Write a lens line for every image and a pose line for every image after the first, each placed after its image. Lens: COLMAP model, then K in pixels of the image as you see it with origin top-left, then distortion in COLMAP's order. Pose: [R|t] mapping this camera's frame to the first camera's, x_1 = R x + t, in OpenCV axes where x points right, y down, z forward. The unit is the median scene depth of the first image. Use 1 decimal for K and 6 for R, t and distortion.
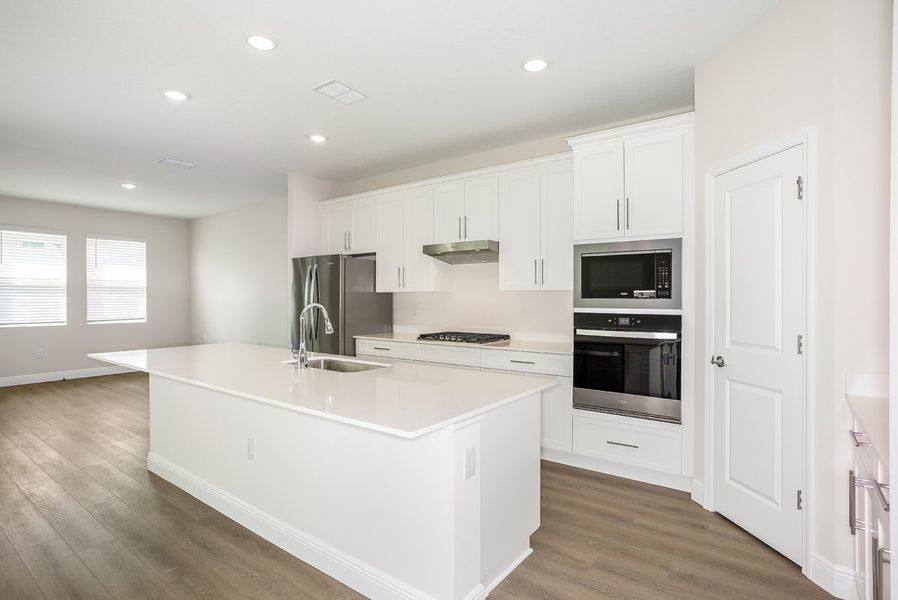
lens RADIAL K [[471.6, 0, 446.5], [0, 471.6, 294.1], [0, 0, 1]] dist [-0.001783, 0.001253]
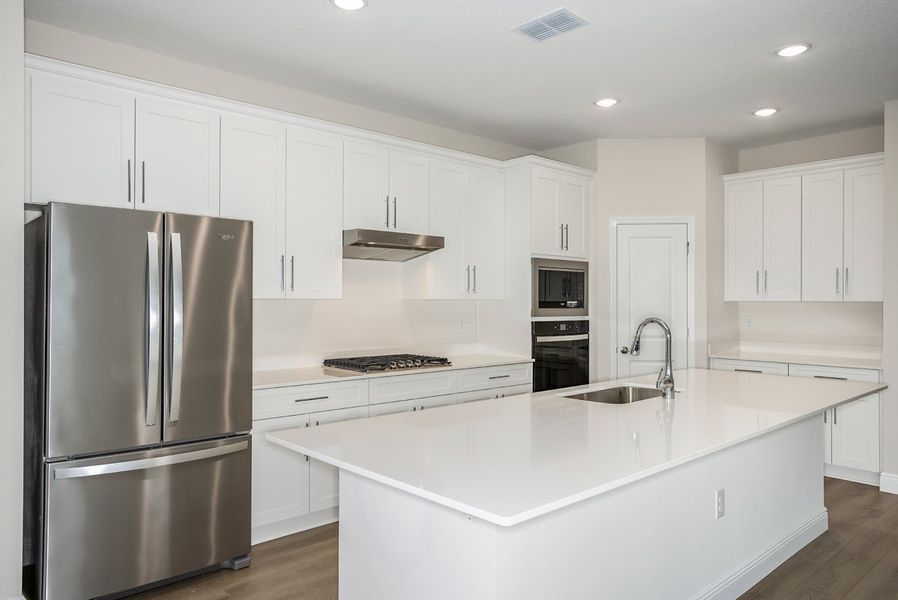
lens RADIAL K [[622.5, 0, 451.7], [0, 622.5, 298.9], [0, 0, 1]] dist [0.025086, -0.001614]
pose [[0.176069, 0.003211, 0.984373, -1.178616], [-0.009407, 0.999955, -0.001579, -0.008552], [-0.984333, -0.008982, 0.176092, 0.968220]]
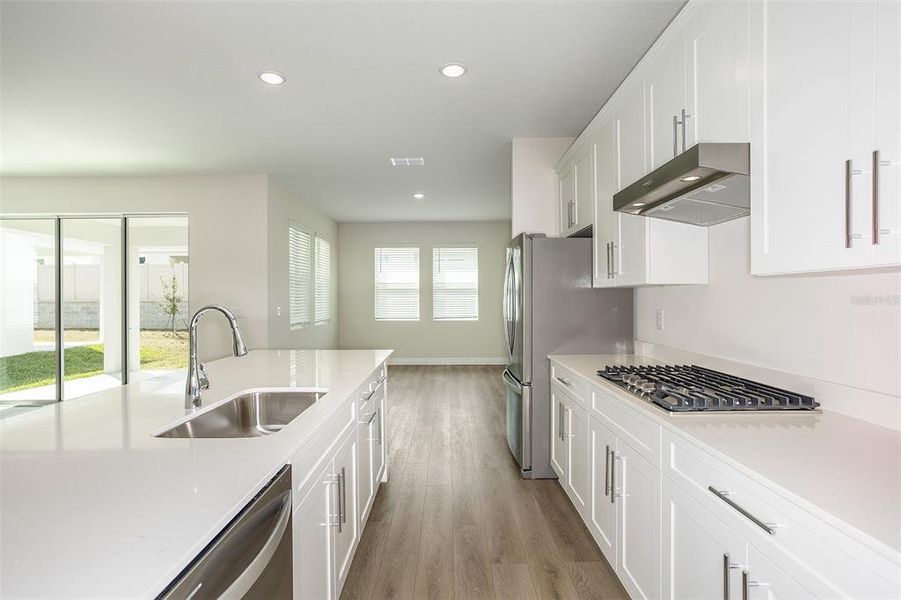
lens RADIAL K [[437.6, 0, 451.9], [0, 437.6, 299.9], [0, 0, 1]] dist [0.004643, 0.002207]
pose [[0.600852, 0.000119, -0.799360, 0.305748], [0.008267, 0.999946, 0.006363, 0.009915], [0.799318, -0.010431, 0.600818, 0.753744]]
